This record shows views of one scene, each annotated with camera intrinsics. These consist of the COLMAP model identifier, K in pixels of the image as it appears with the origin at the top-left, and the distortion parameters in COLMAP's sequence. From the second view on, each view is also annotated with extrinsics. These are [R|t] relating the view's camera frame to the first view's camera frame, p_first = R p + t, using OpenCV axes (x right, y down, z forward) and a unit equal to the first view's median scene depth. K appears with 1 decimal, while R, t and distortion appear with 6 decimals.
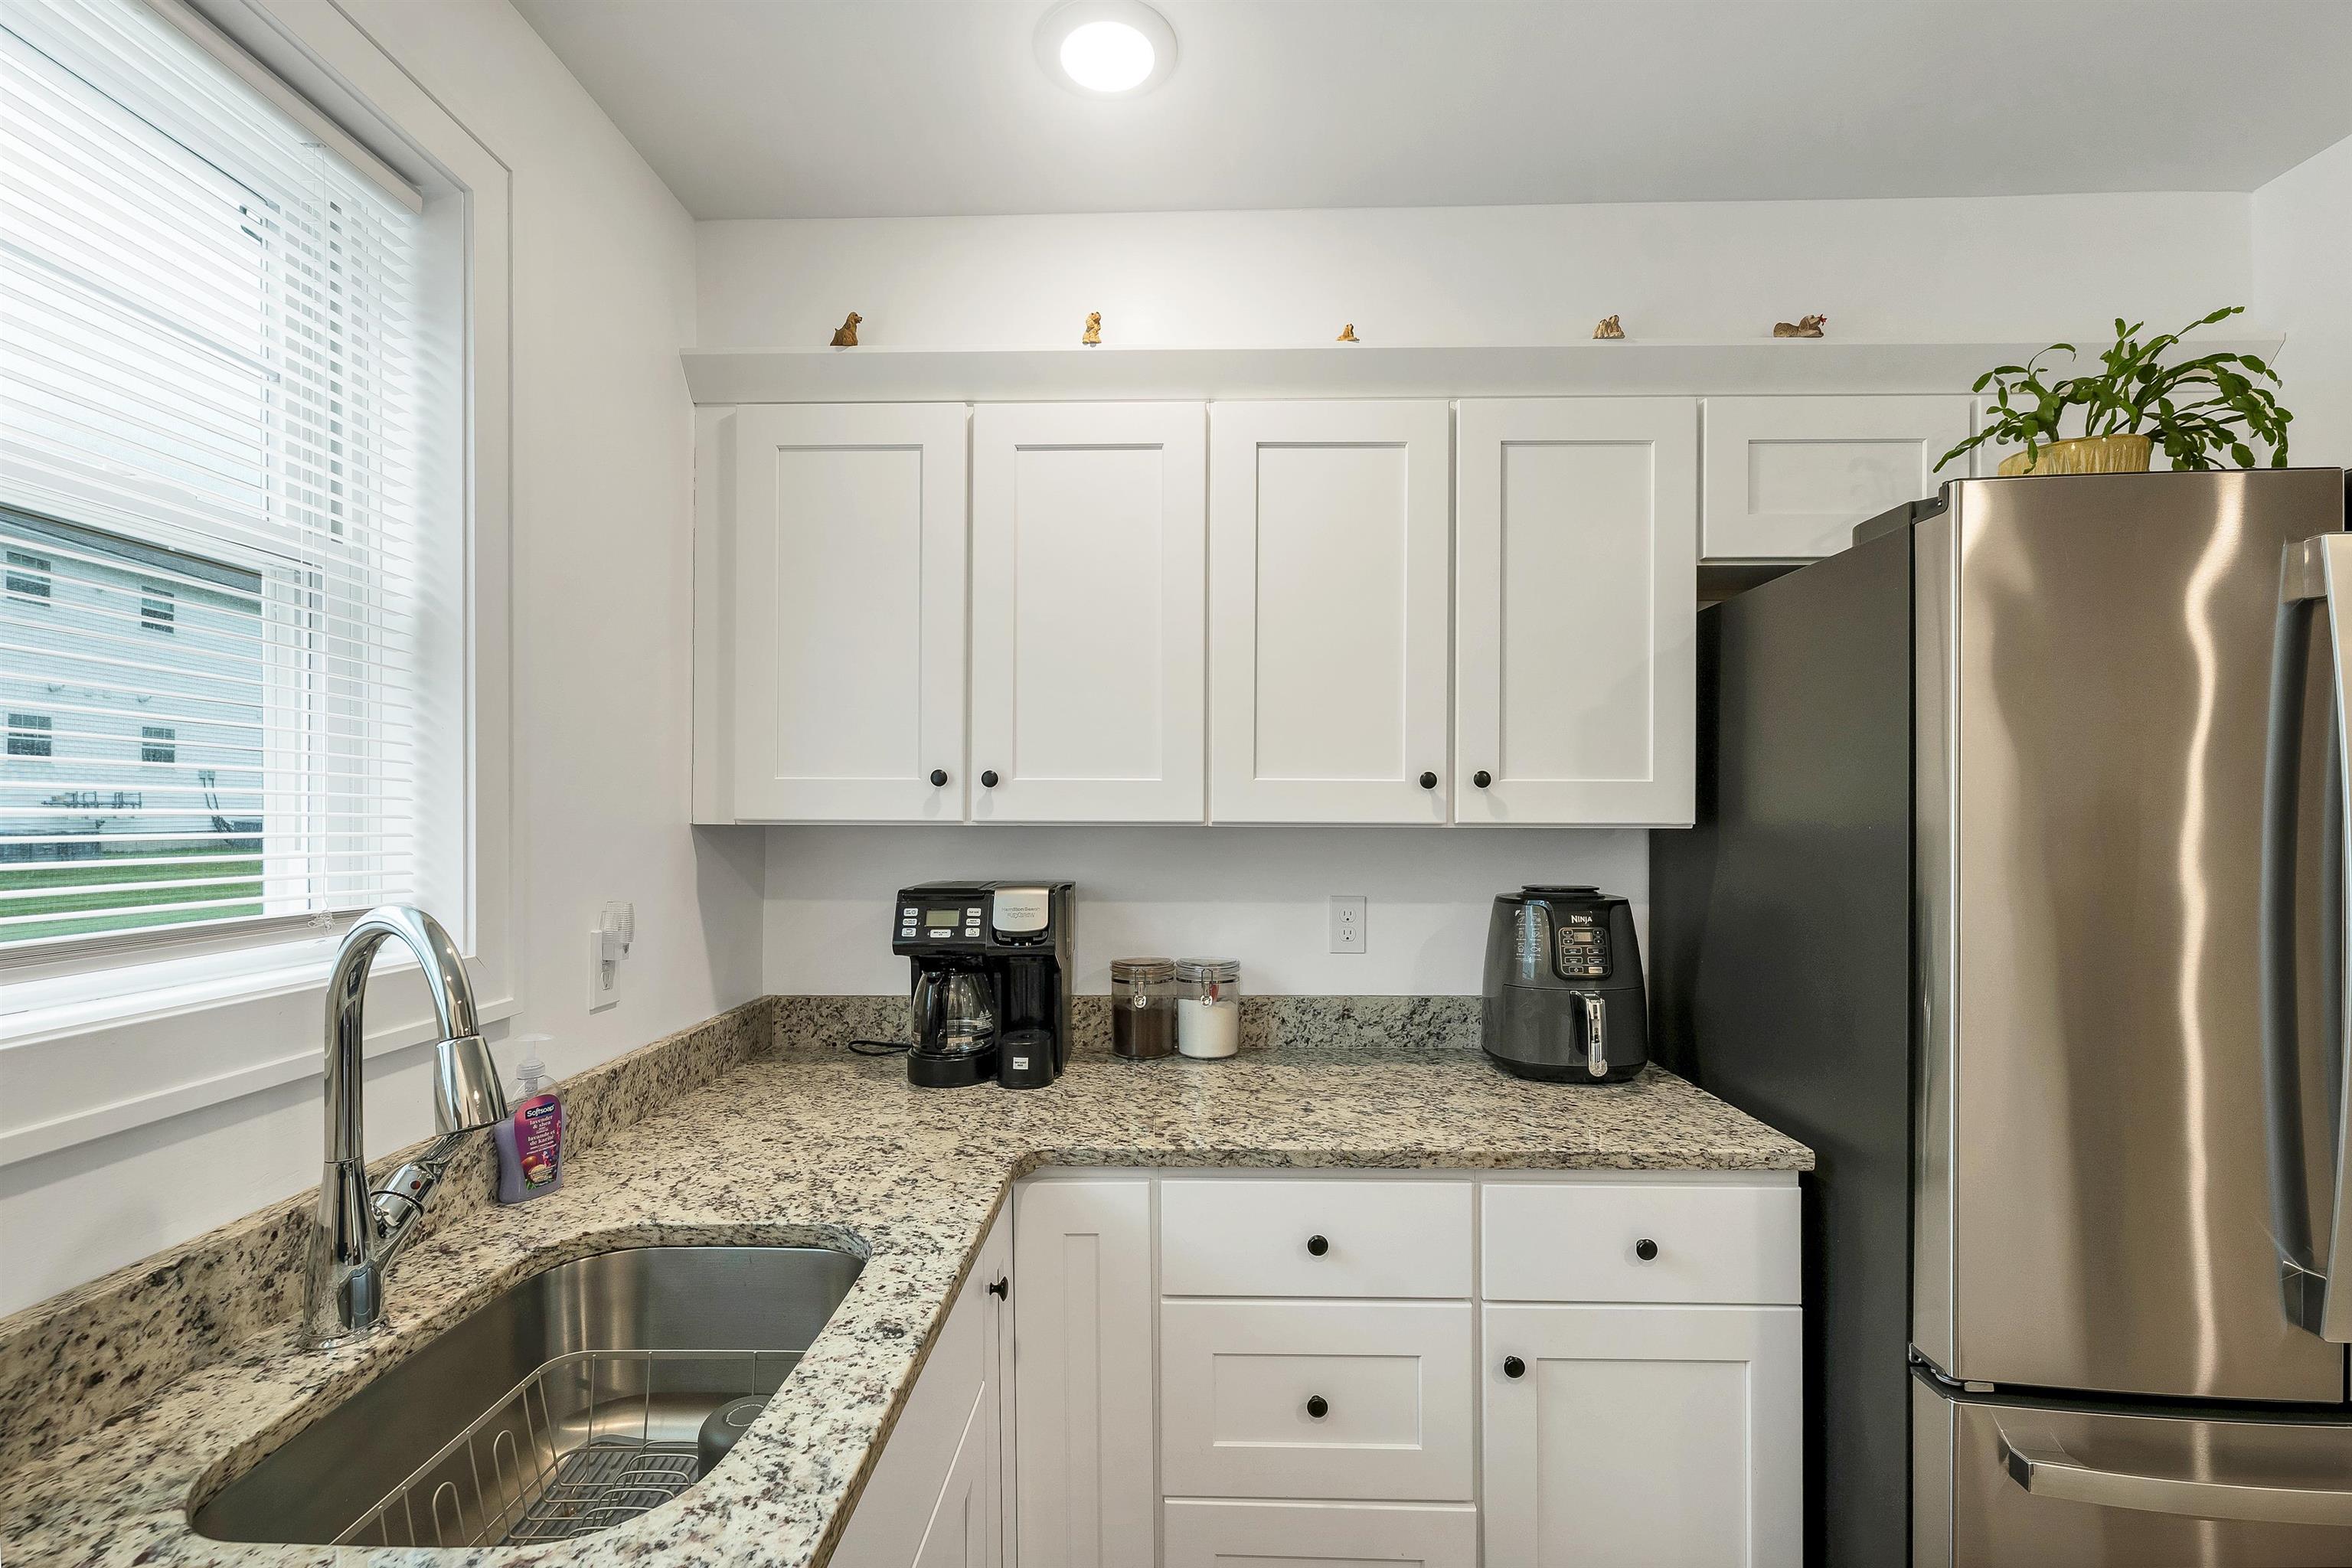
lens RADIAL K [[1026.7, 0, 1168.6], [0, 1026.7, 813.0], [0, 0, 1]] dist [0.001665, 0.000401]
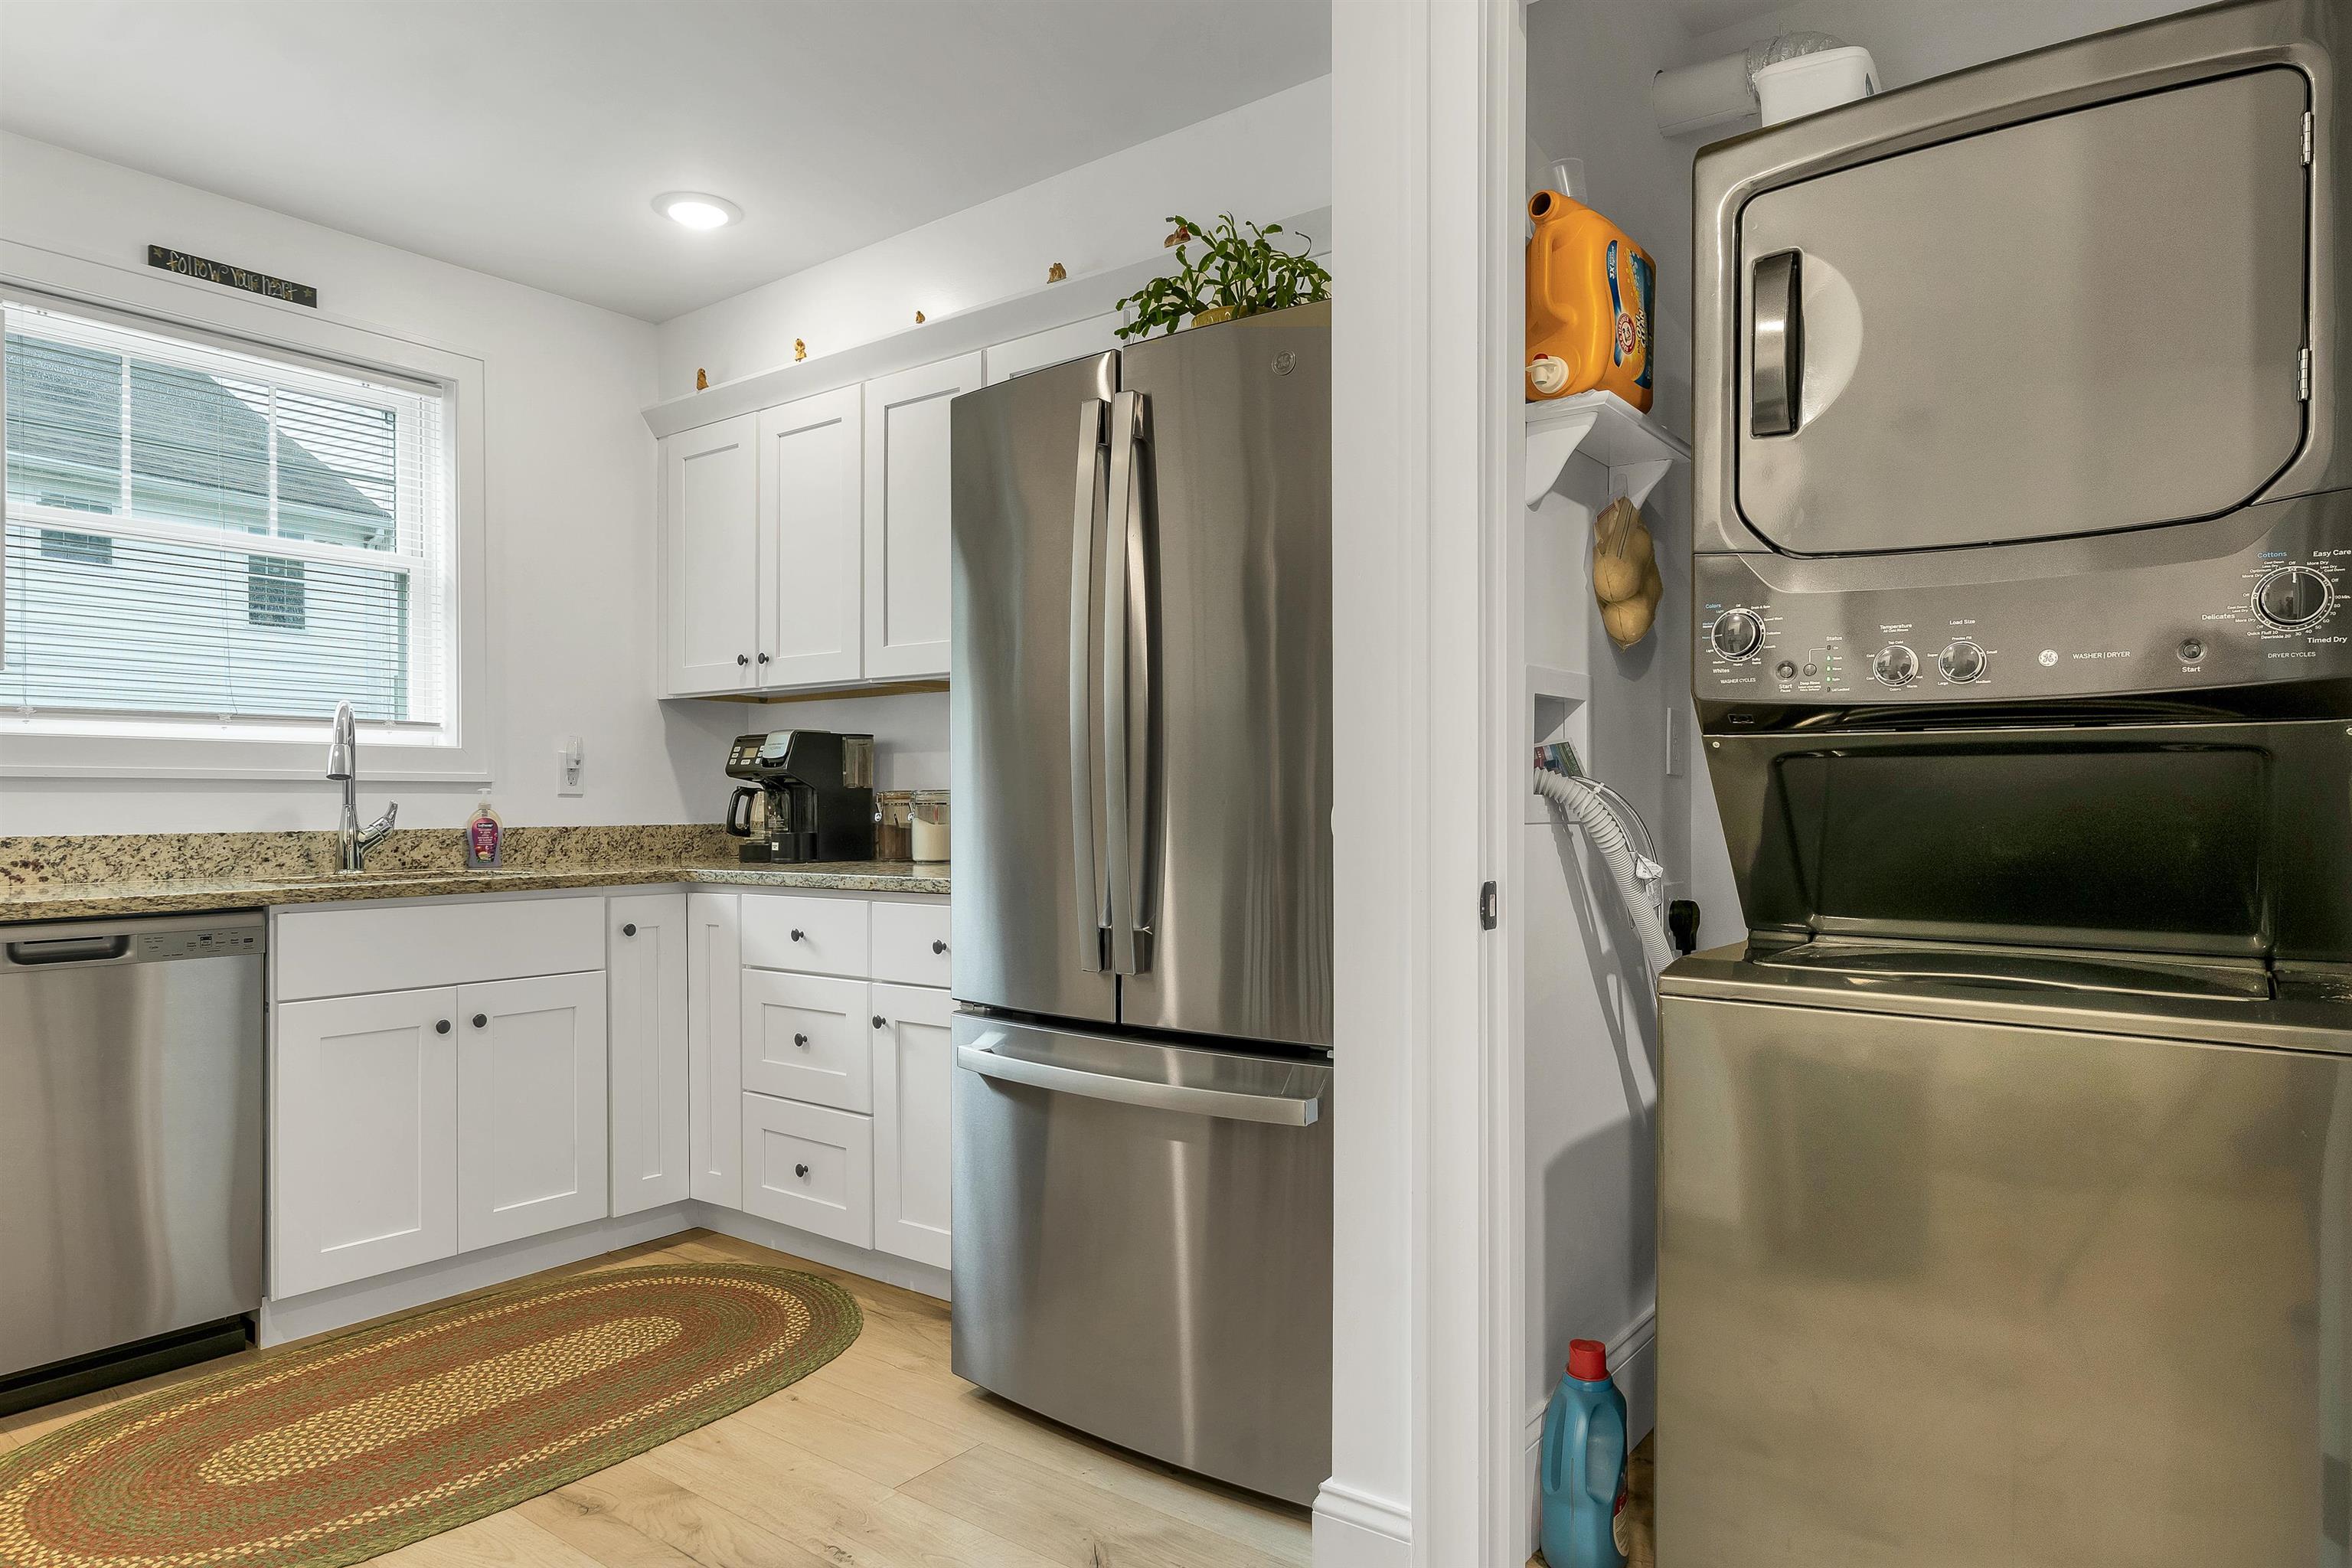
lens RADIAL K [[1413.7, 0, 1172.4], [0, 1413.7, 808.9], [0, 0, 1]] dist [0.000181, 0.001261]
pose [[0.808927, -0.002319, -0.587905, 1.862712], [0.005870, 0.999974, 0.004132, 0.221995], [0.587880, -0.006793, 0.808920, -0.401915]]
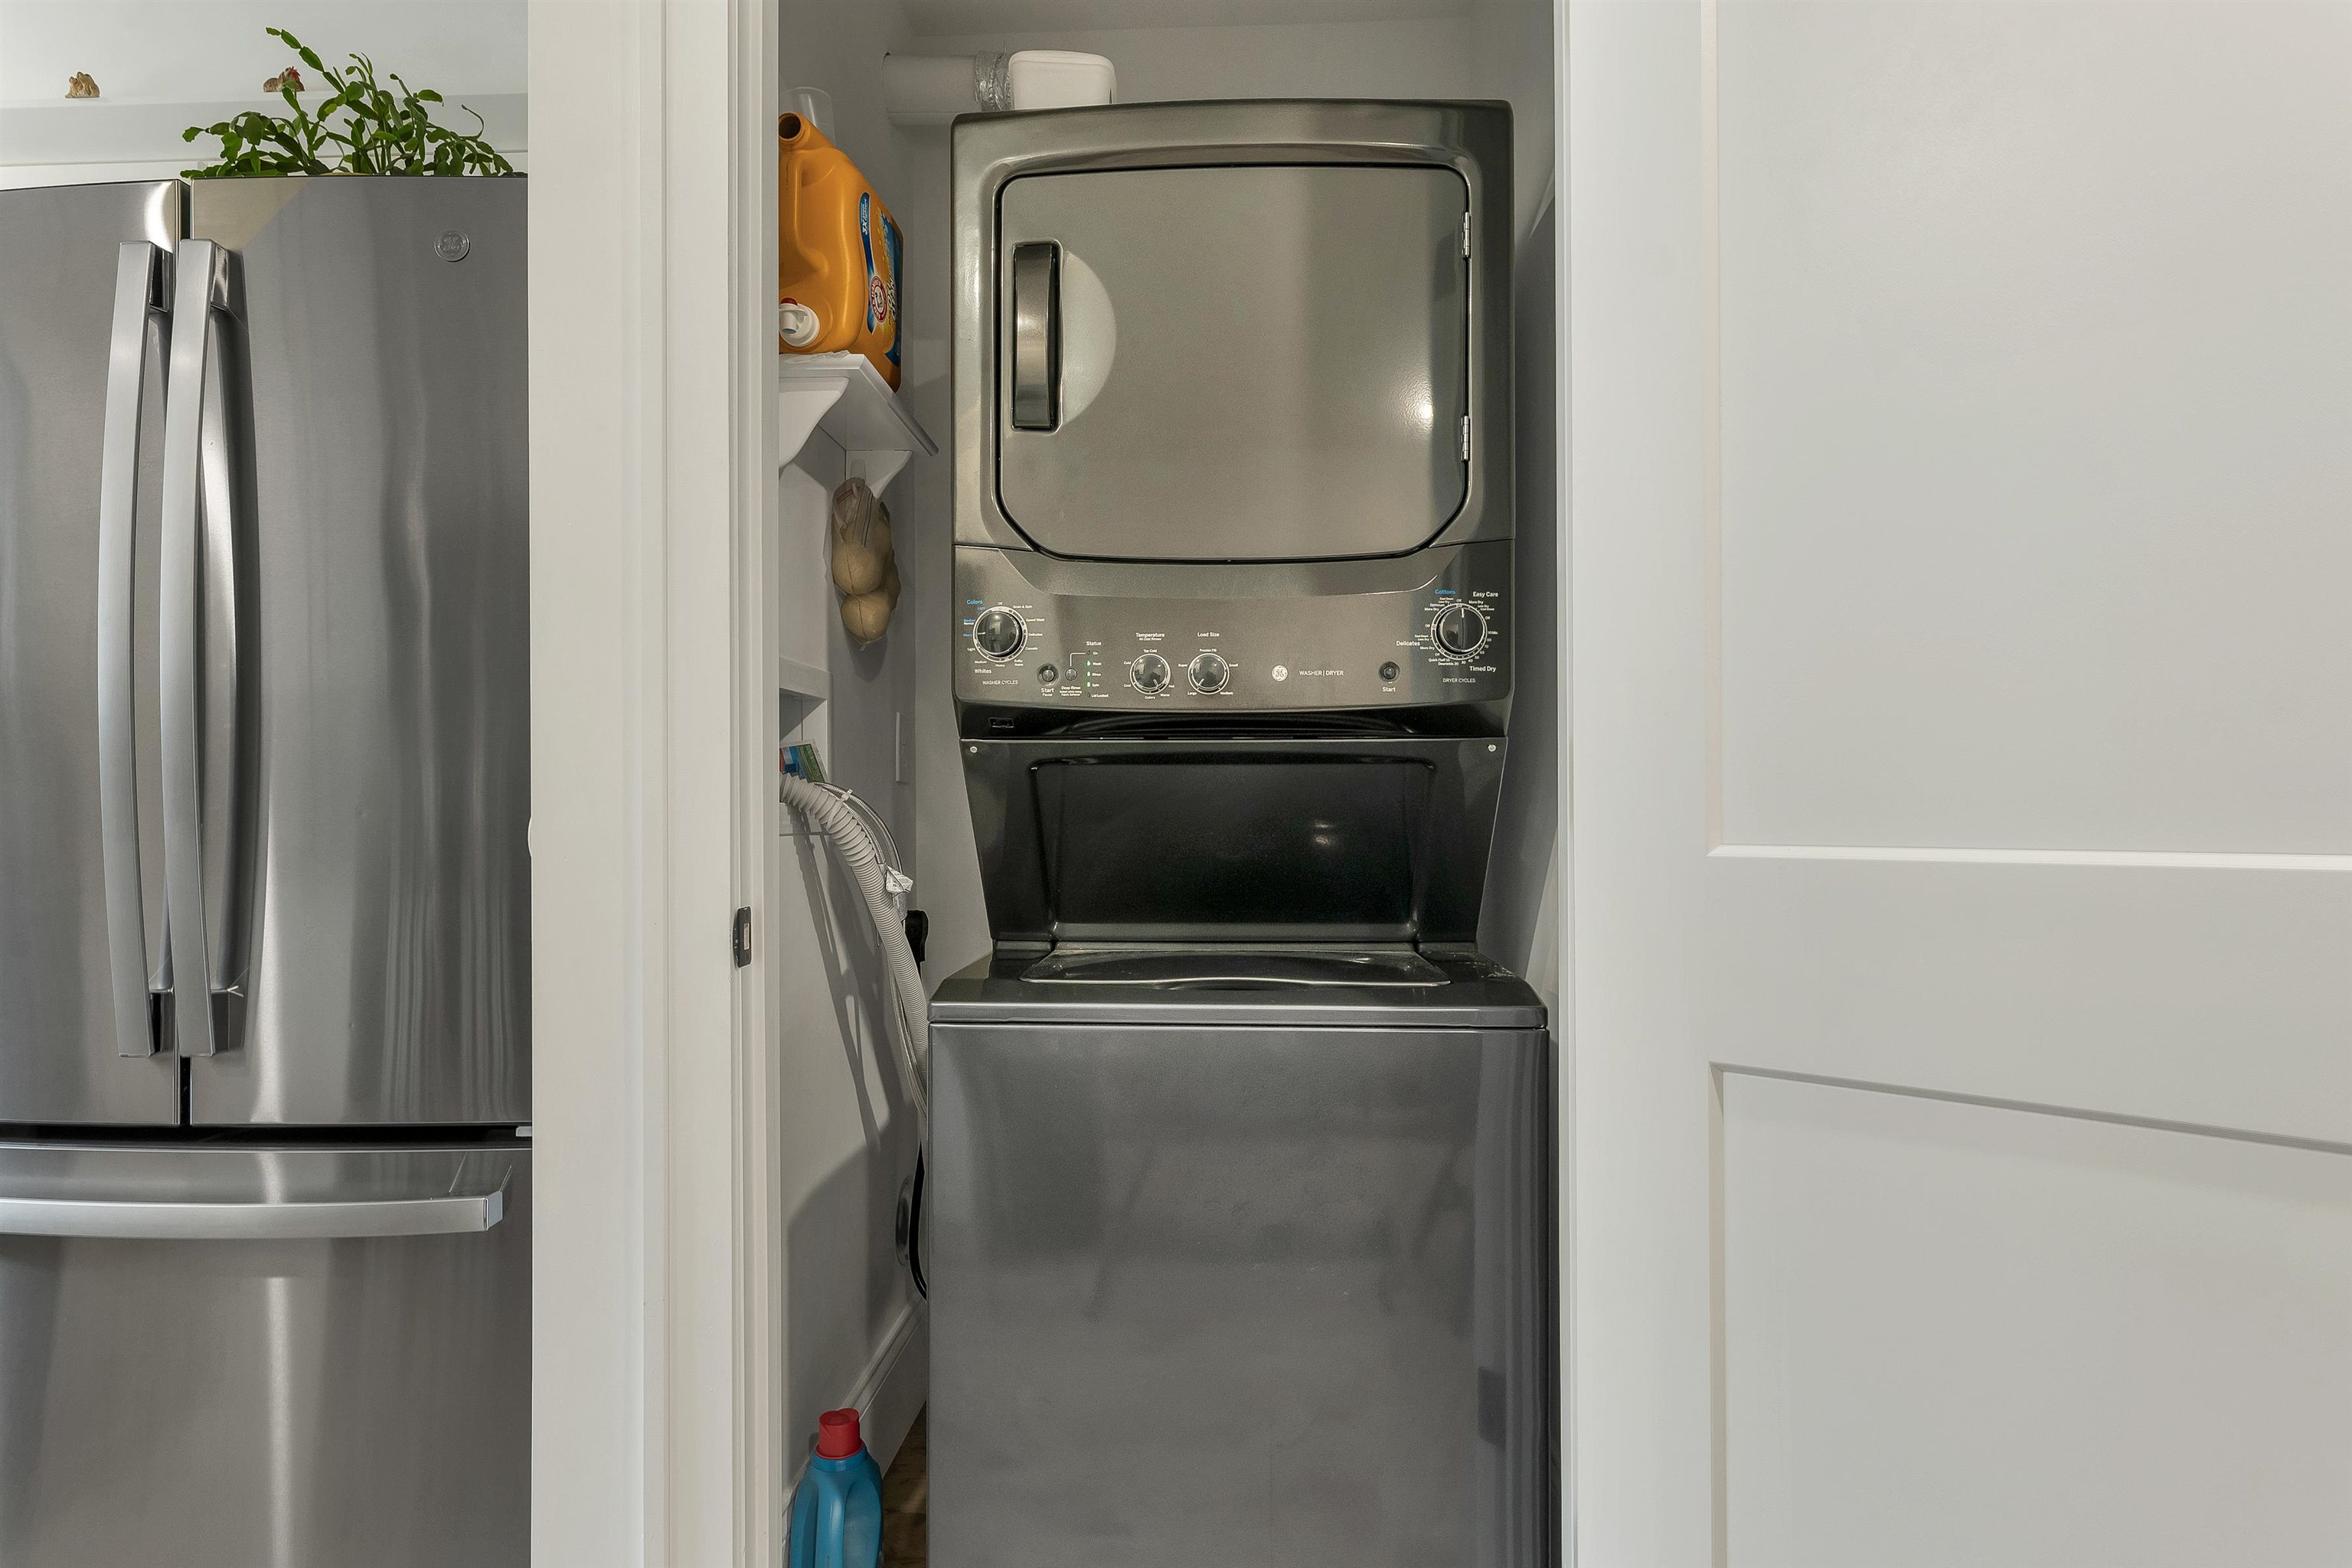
lens RADIAL K [[1308.5, 0, 1174.5], [0, 1308.5, 799.1], [0, 0, 1]] dist [-0.000587, 0.001293]
pose [[0.999615, -0.009213, -0.026176, 1.702638], [0.009144, 0.999954, -0.002751, 0.218994], [0.026200, 0.002510, 0.999654, -0.184048]]
